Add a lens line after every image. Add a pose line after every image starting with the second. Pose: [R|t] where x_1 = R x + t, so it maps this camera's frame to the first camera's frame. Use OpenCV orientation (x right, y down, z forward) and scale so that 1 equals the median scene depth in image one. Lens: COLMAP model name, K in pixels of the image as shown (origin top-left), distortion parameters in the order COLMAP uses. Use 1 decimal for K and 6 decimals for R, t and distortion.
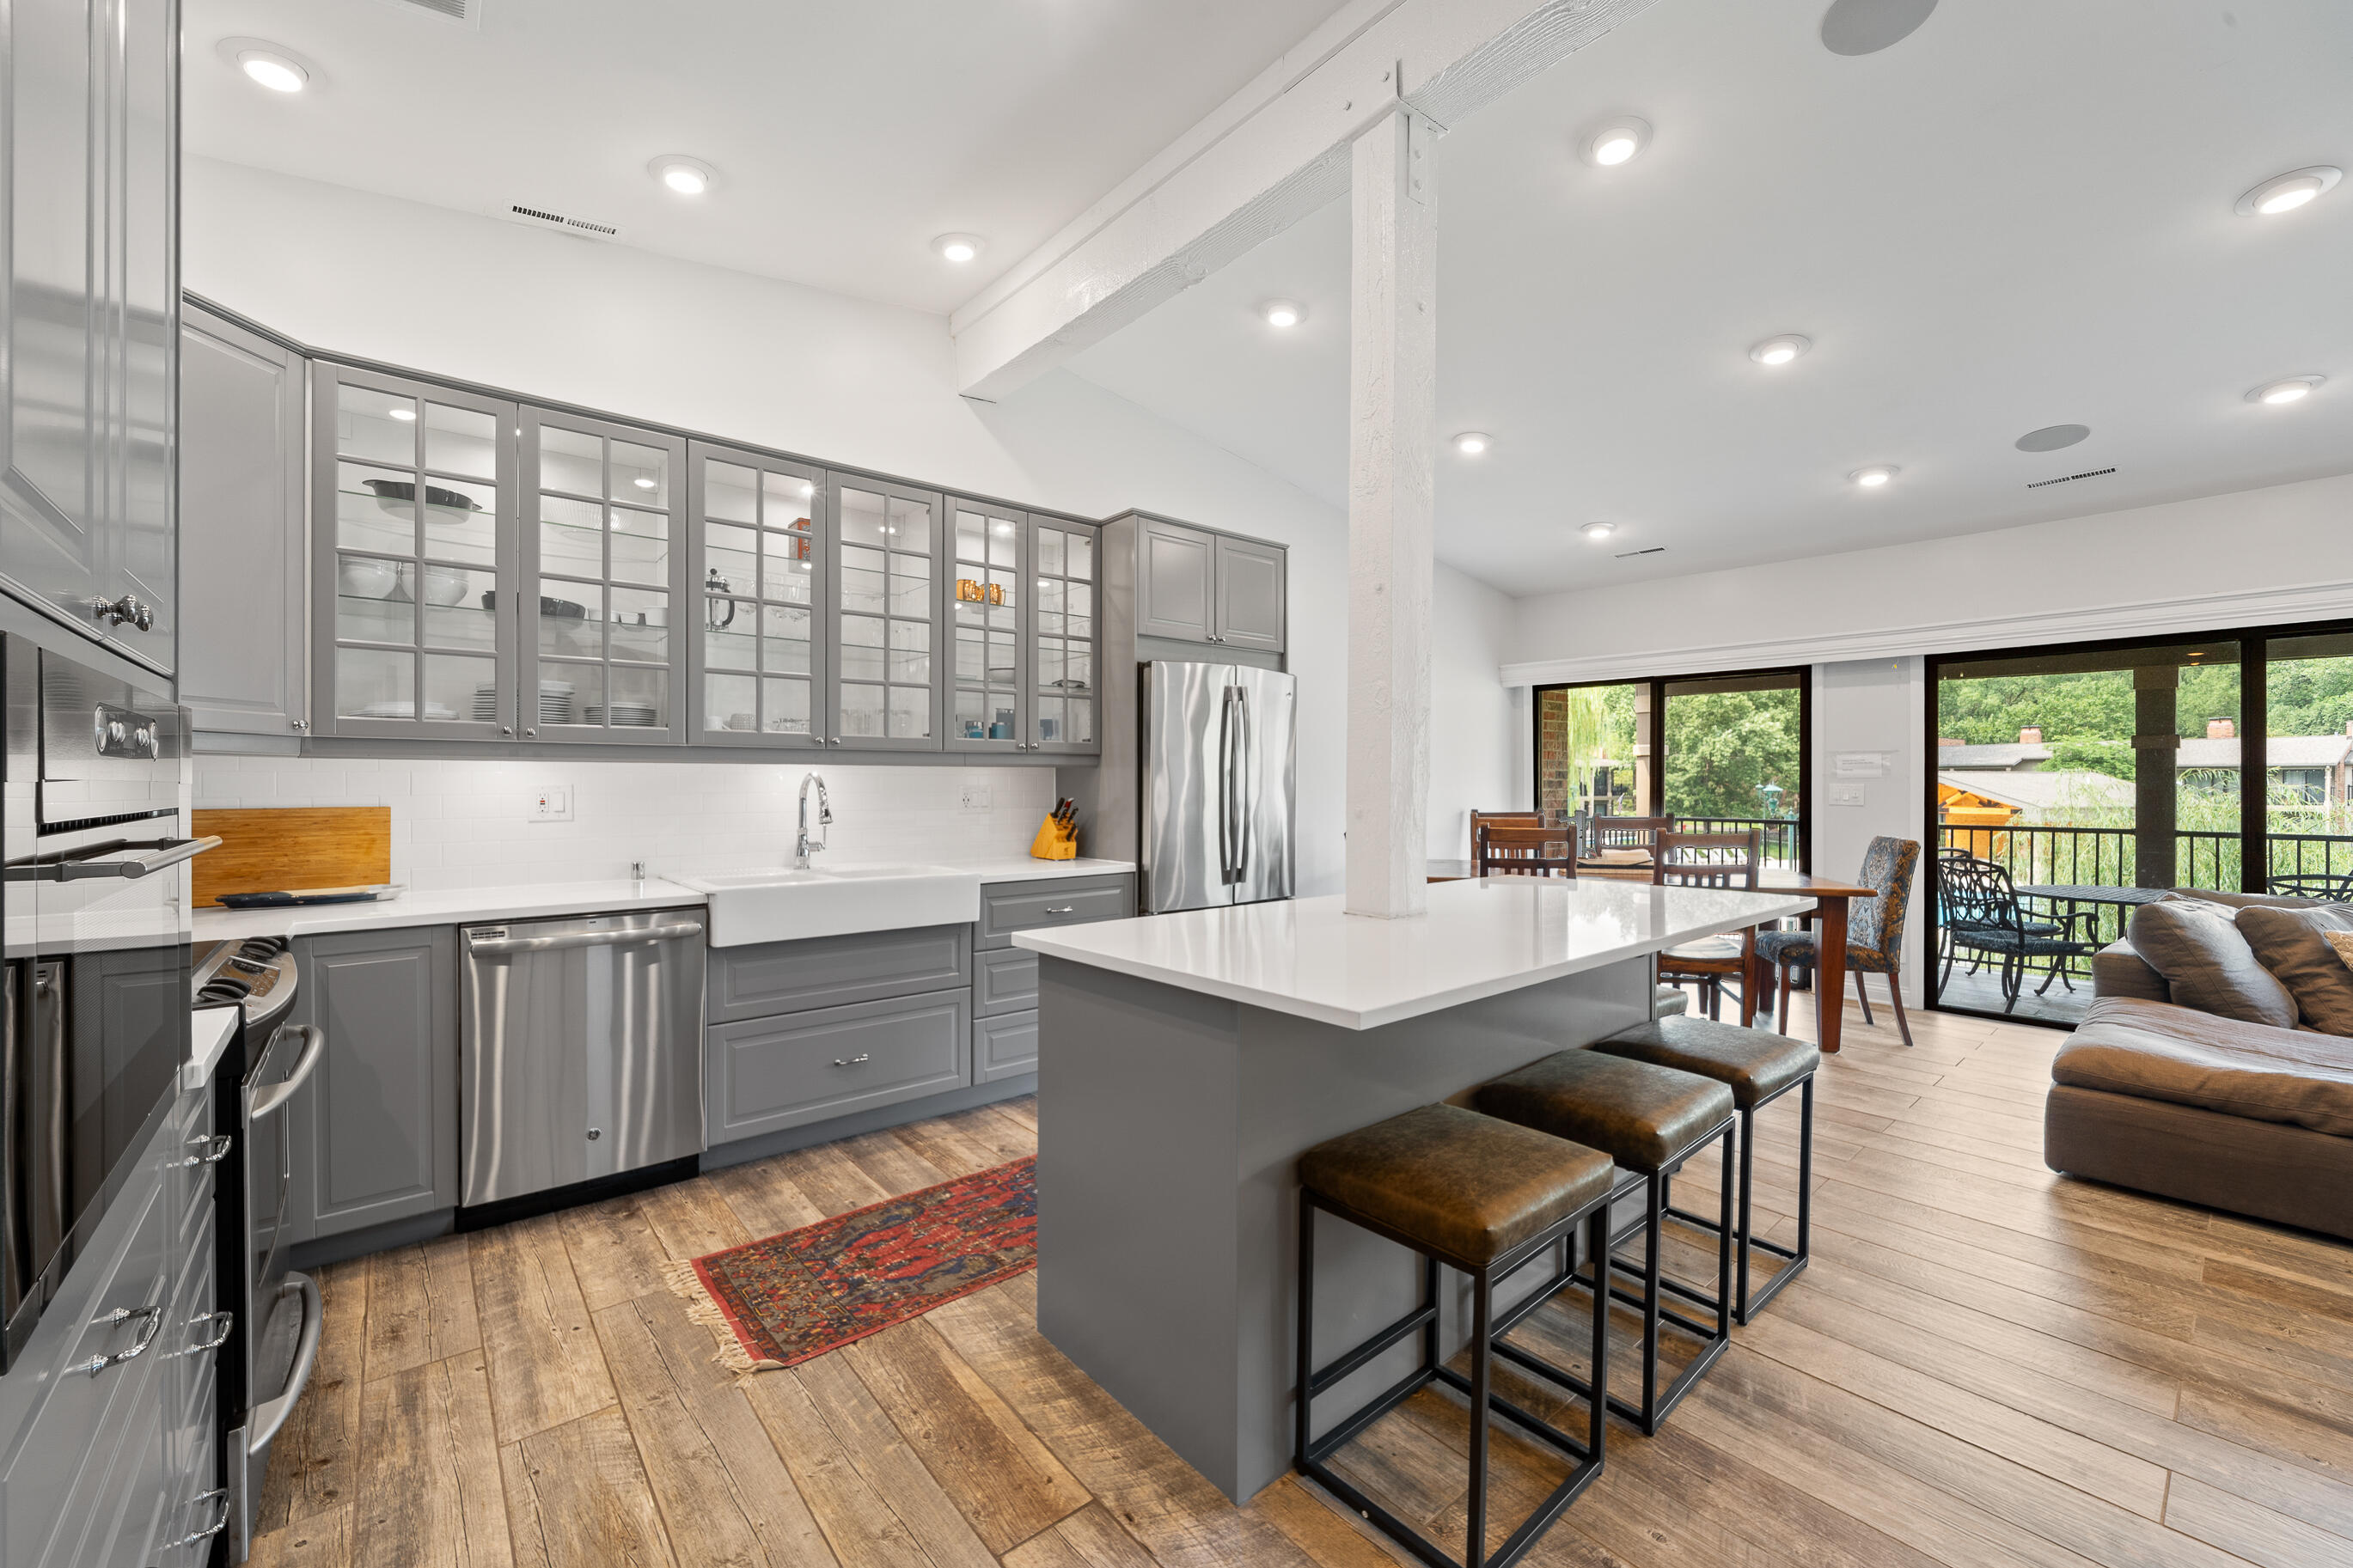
lens RADIAL K [[928.4, 0, 1176.4], [0, 928.4, 780.5], [0, 0, 1]] dist [-0.001072, -0.000302]
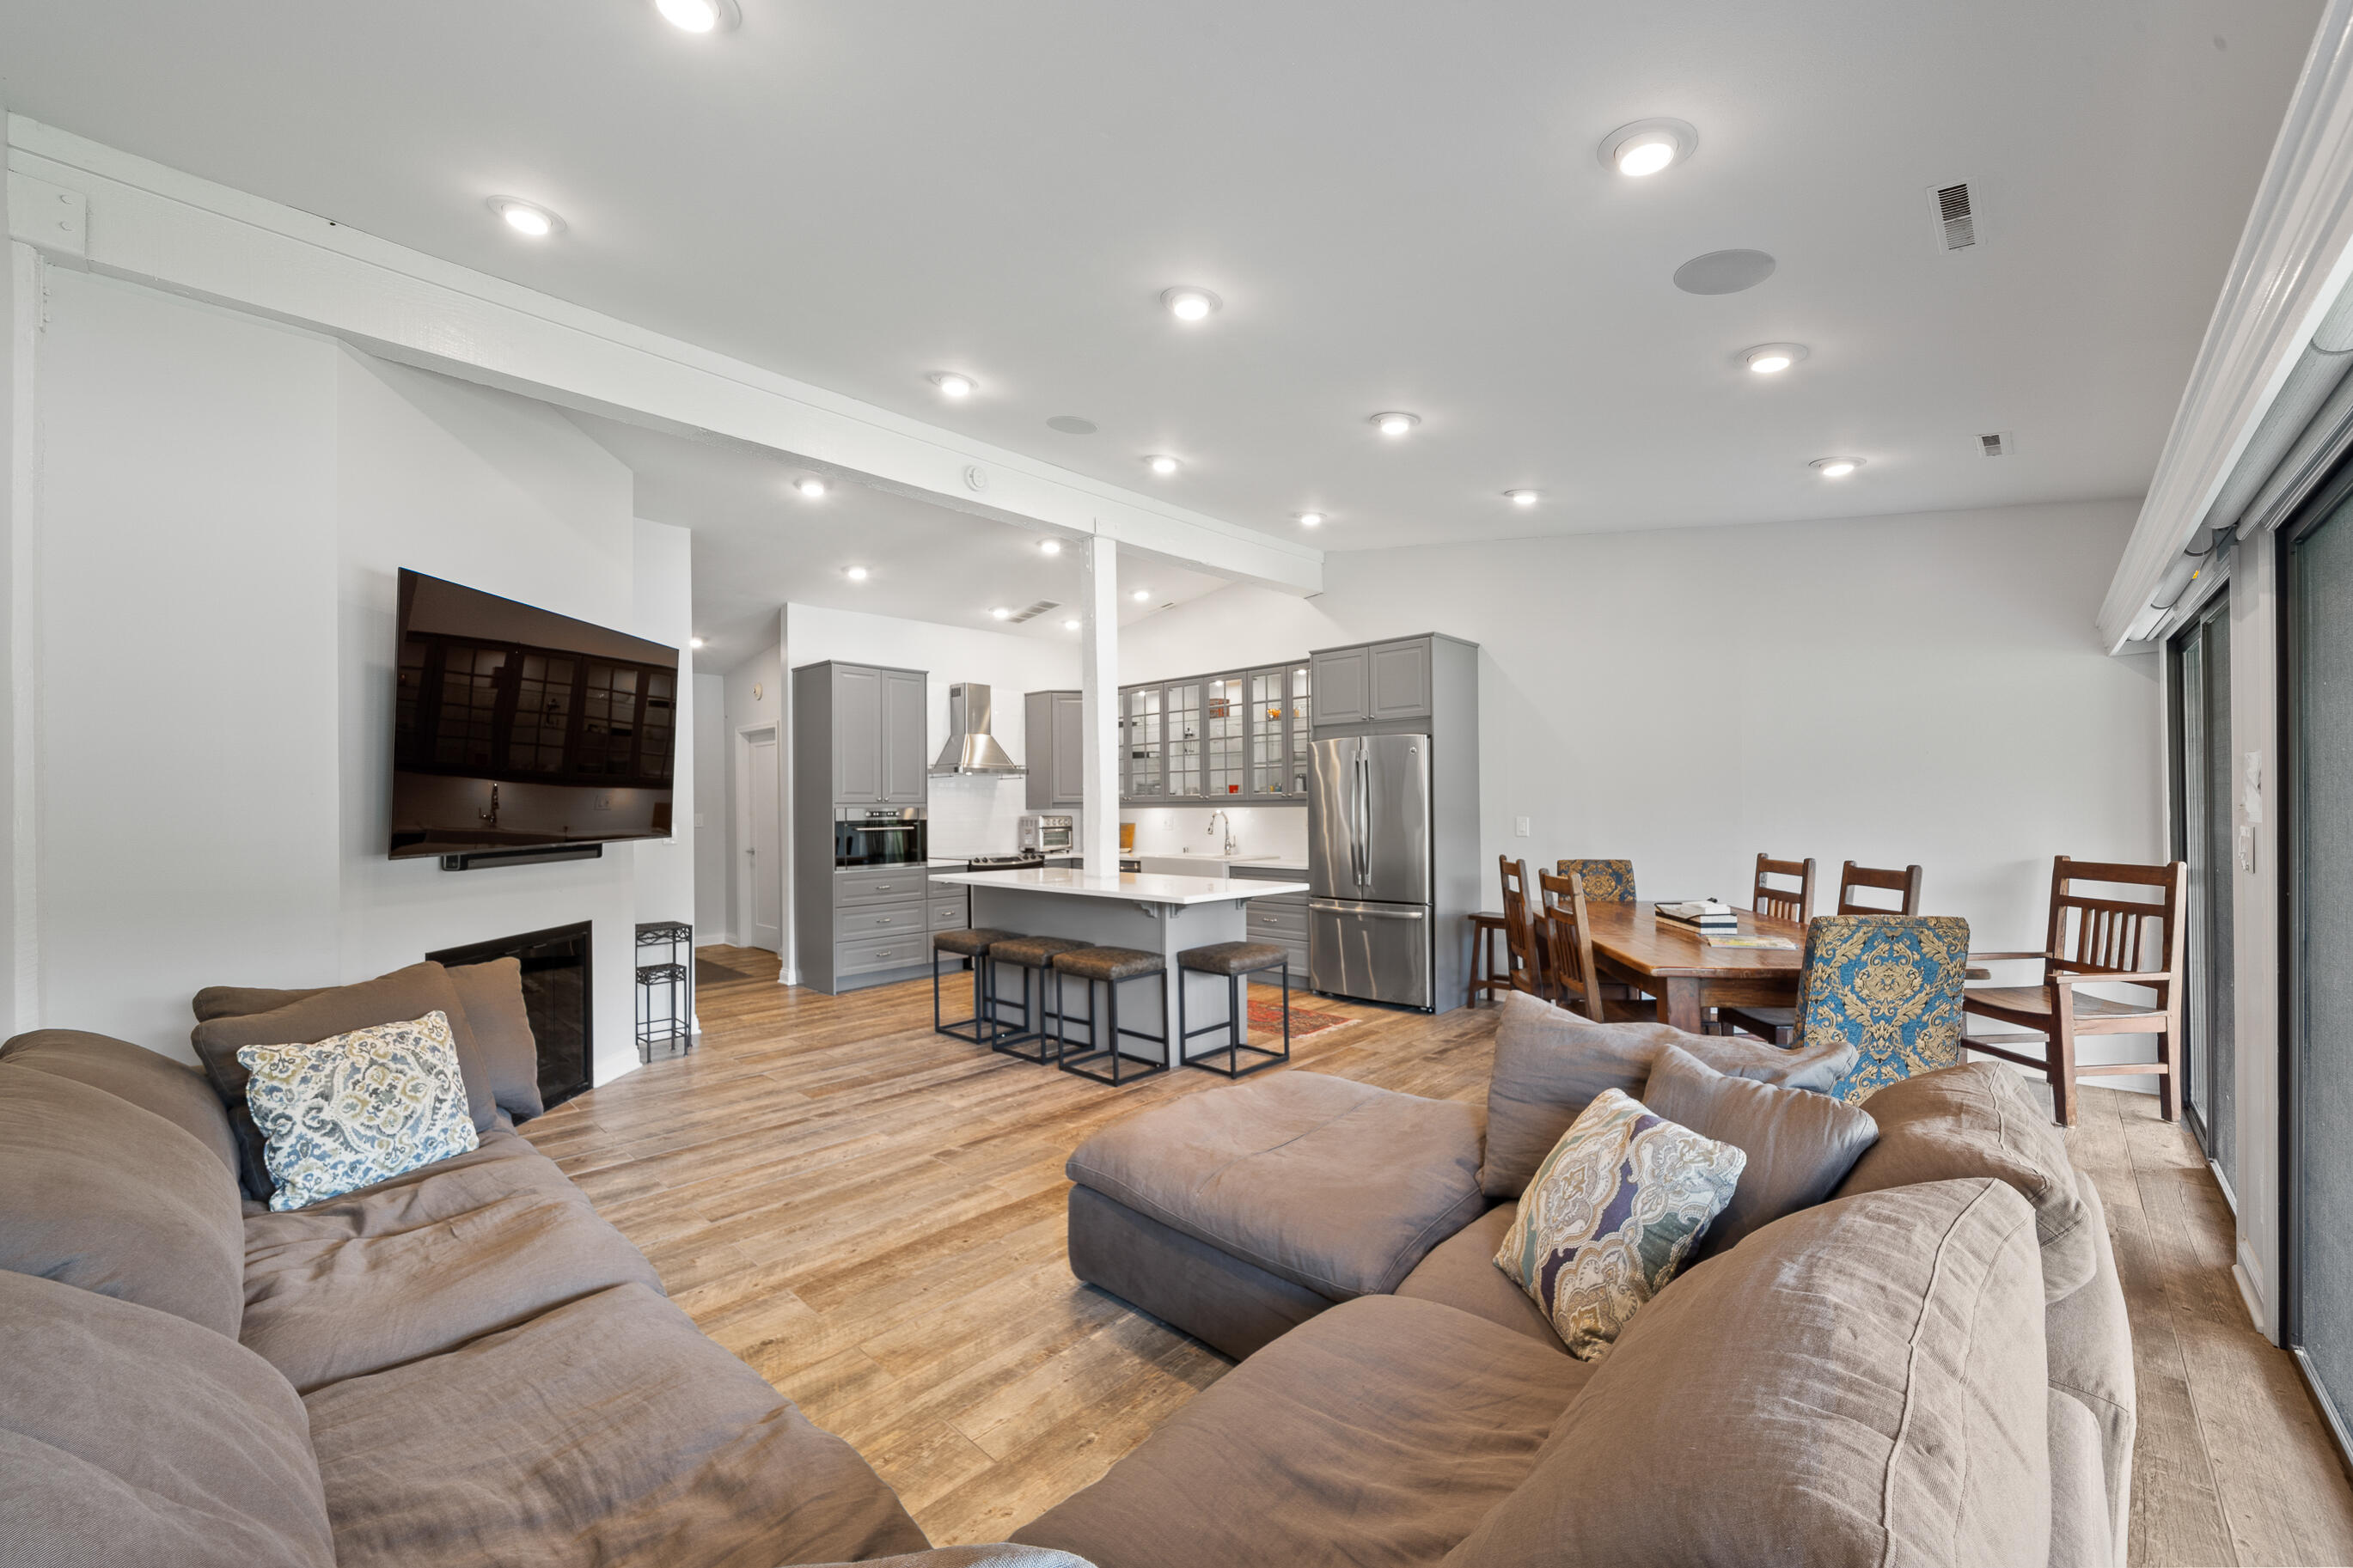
lens RADIAL K [[909.5, 0, 1172.4], [0, 909.5, 801.4], [0, 0, 1]] dist [0.001300, -0.000170]
pose [[0.107184, -0.009012, -0.994198, 1.780704], [0.010539, 0.999913, -0.007927, -0.015932], [0.994183, -0.009628, 0.107270, 0.667499]]
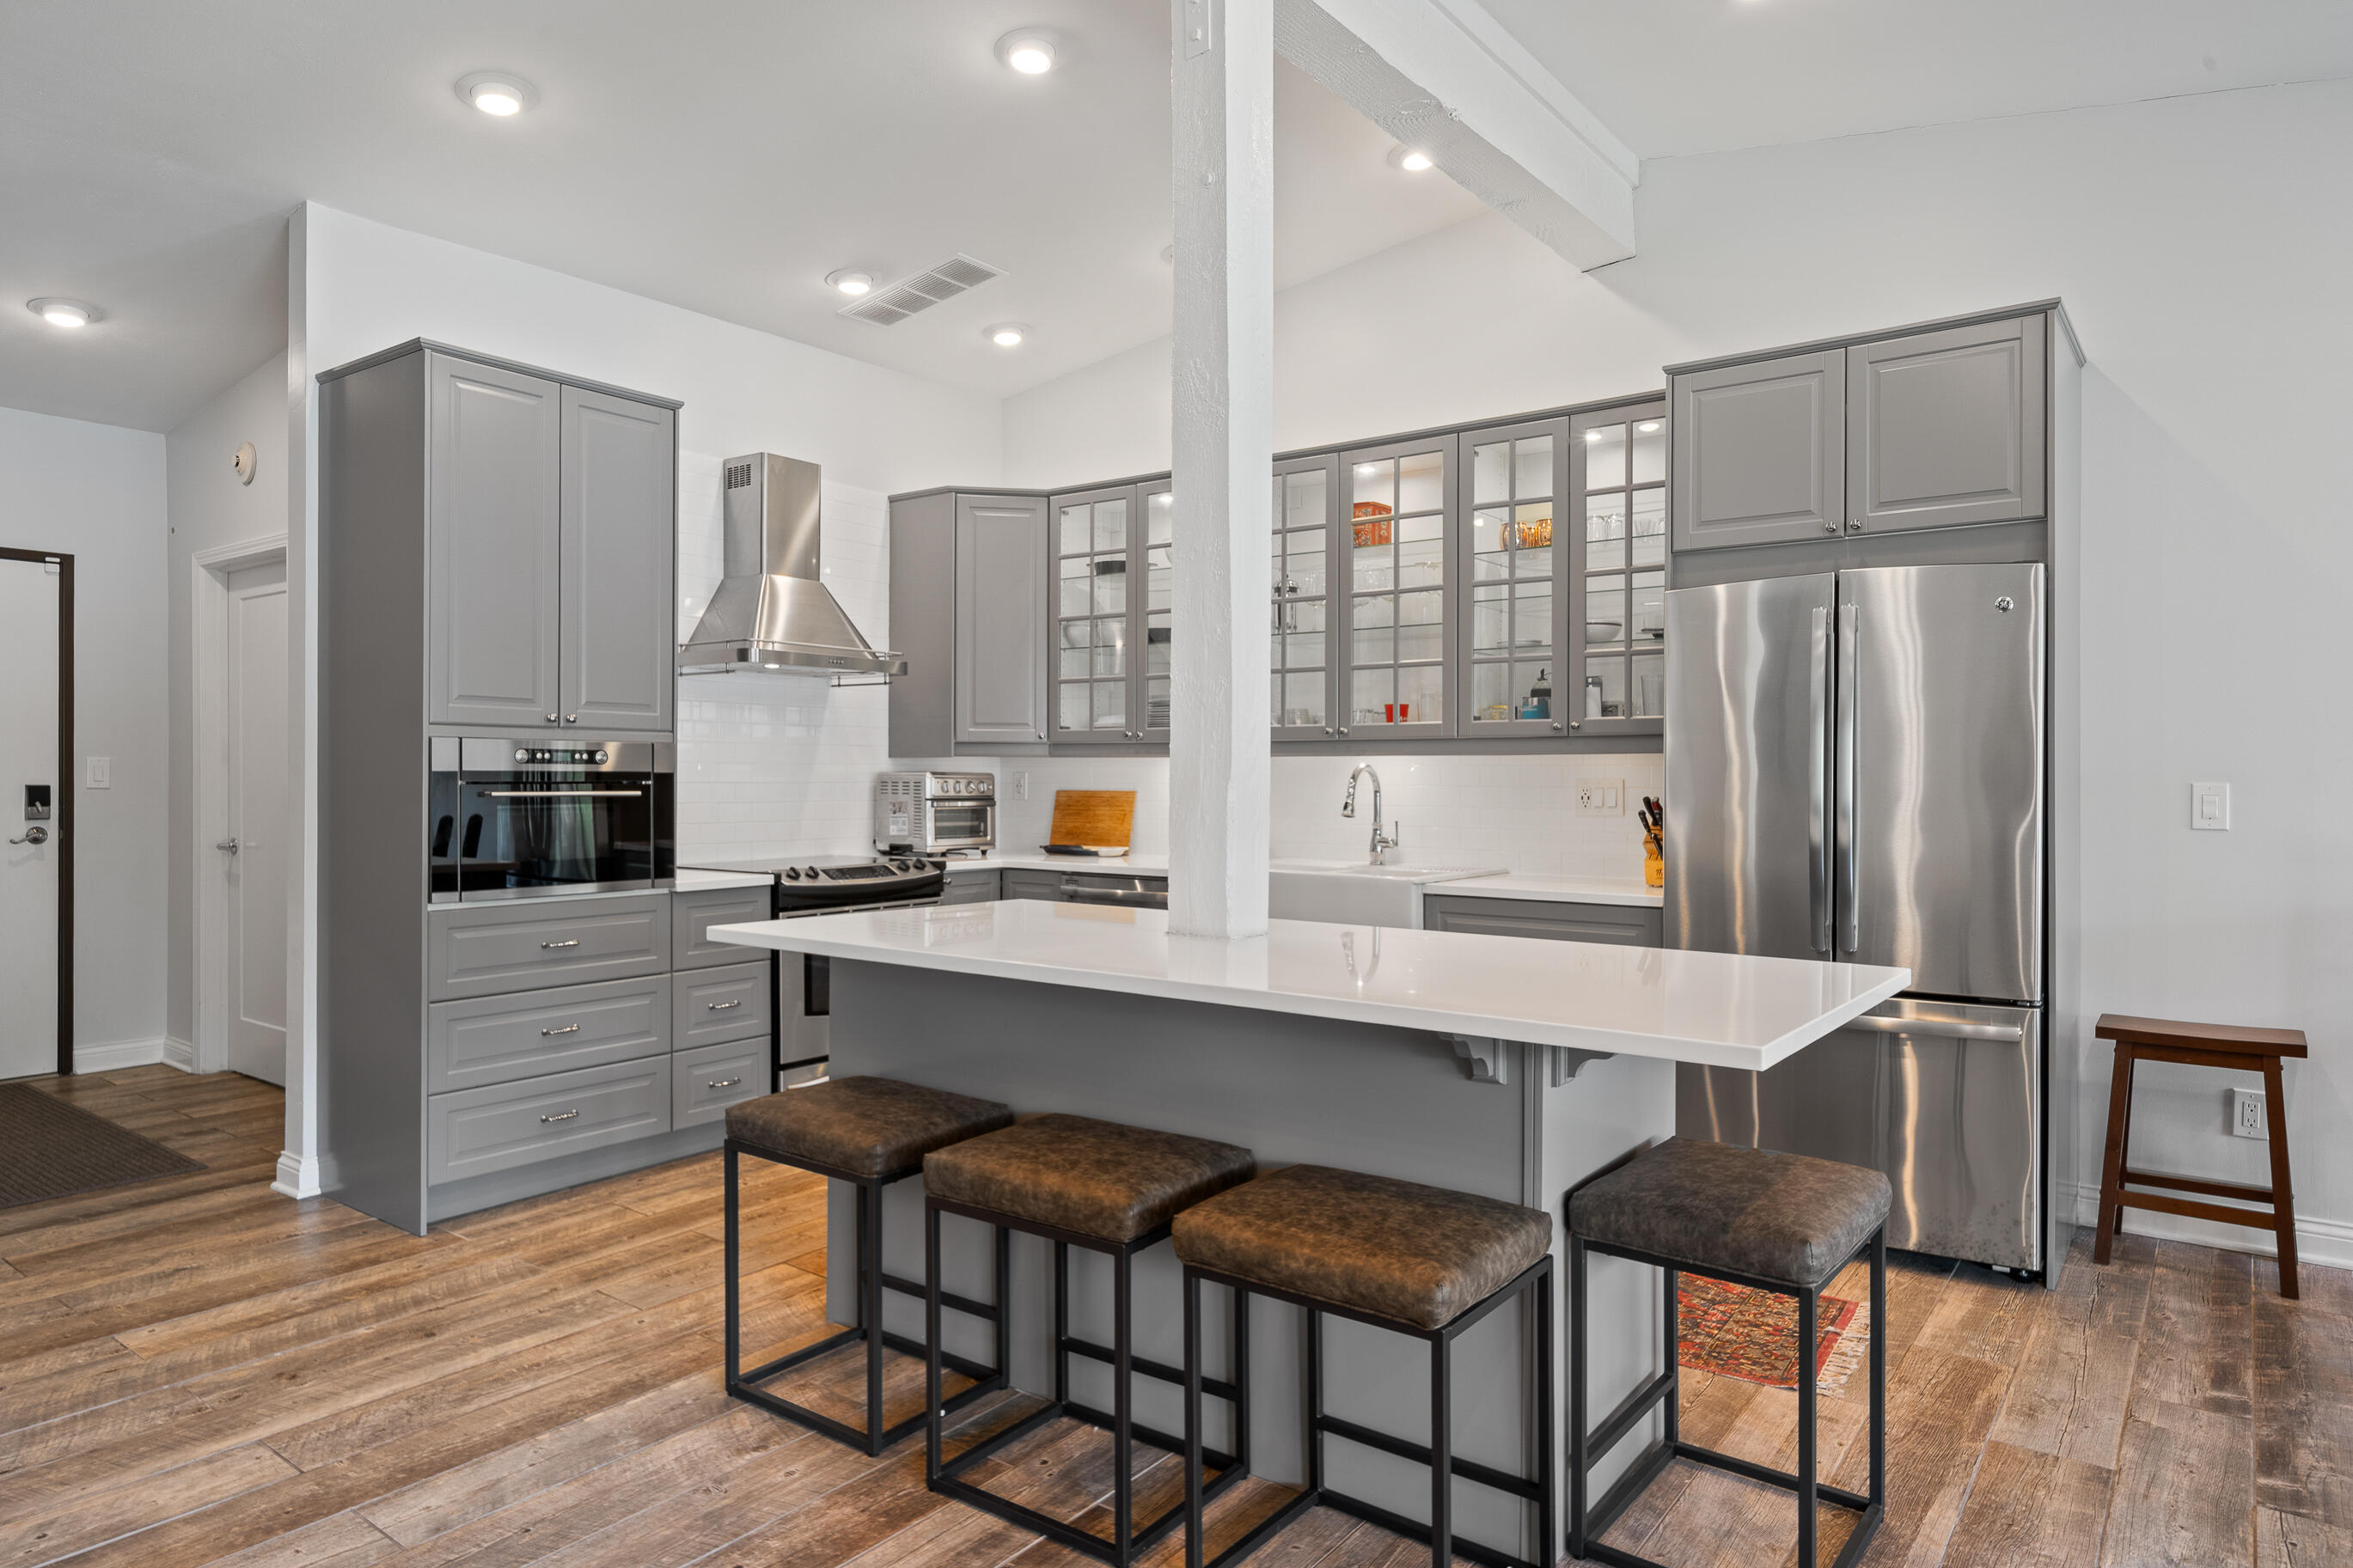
lens RADIAL K [[1425.8, 0, 1169.6], [0, 1425.8, 776.1], [0, 0, 1]] dist [0.001958, 0.002384]
pose [[0.215920, -0.000493, -0.976411, 1.021242], [-0.003019, 0.999995, -0.001173, 0.006521], [0.976406, 0.003202, 0.215917, 0.492663]]
